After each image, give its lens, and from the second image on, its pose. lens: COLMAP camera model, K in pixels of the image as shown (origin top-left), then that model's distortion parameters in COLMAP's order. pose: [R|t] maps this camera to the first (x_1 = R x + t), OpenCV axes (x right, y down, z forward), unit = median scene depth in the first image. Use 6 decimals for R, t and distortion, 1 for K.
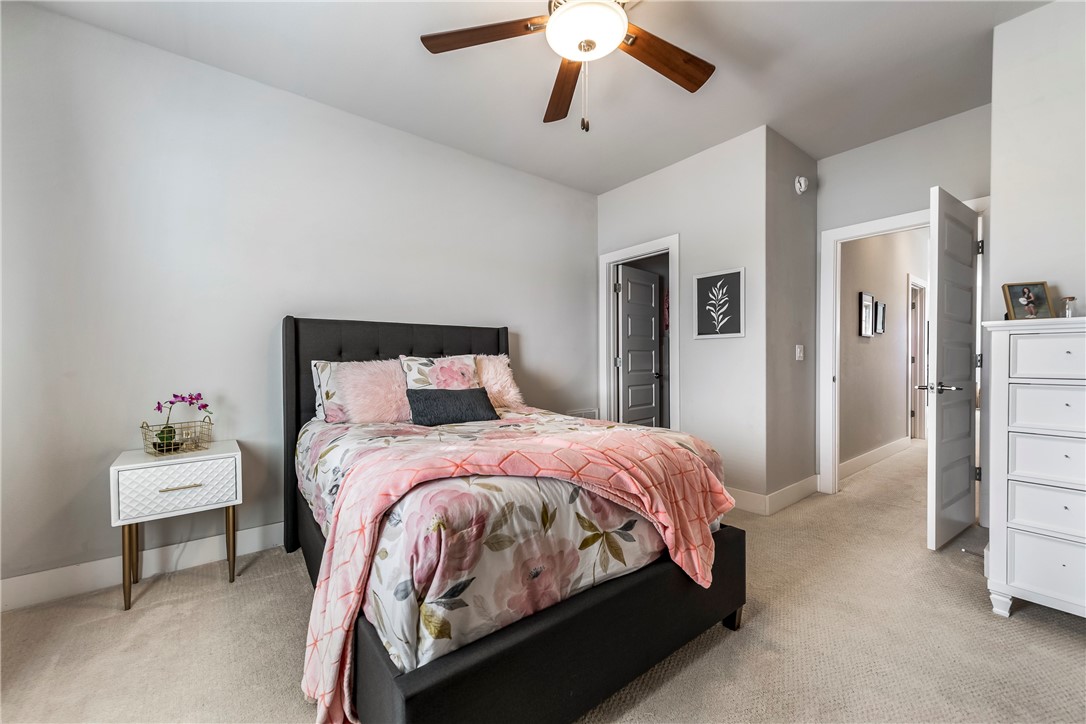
lens RADIAL K [[440.6, 0, 543.5], [0, 440.6, 357.5], [0, 0, 1]] dist [0.005035, 0.000029]
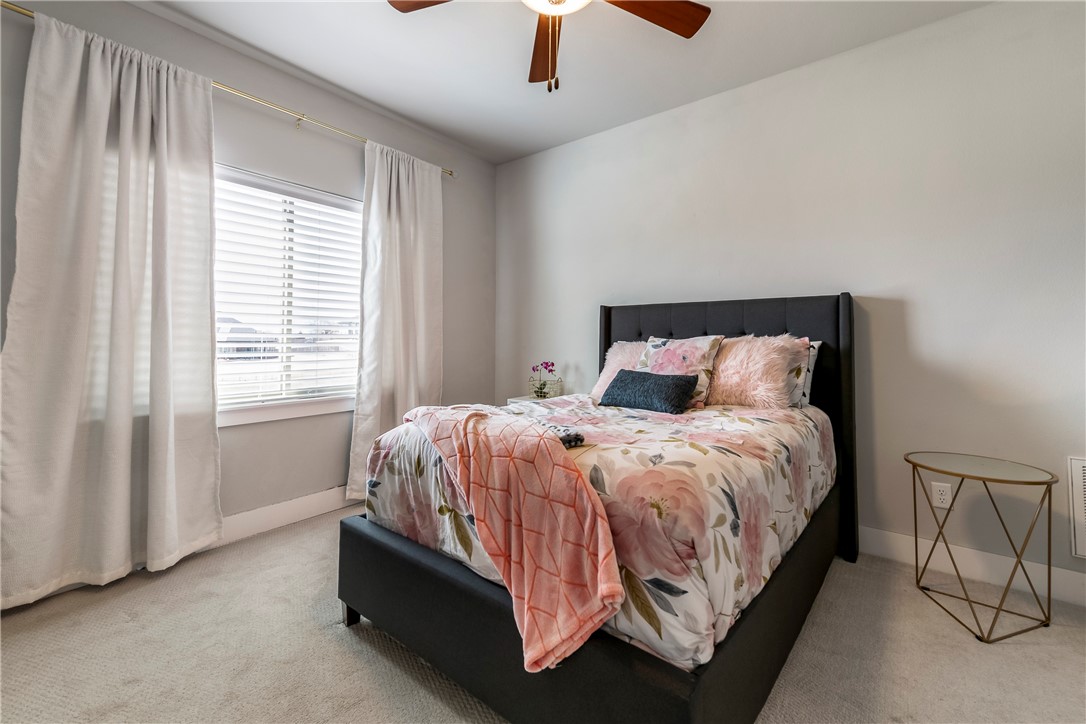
lens RADIAL K [[440.6, 0, 532.4], [0, 440.6, 342.6], [0, 0, 1]] dist [0.005035, 0.000029]
pose [[0.221956, 0.005058, -0.975044, 1.185458], [-0.004160, 0.999982, 0.004240, 0.008157], [0.975048, 0.003115, 0.221973, 0.971447]]
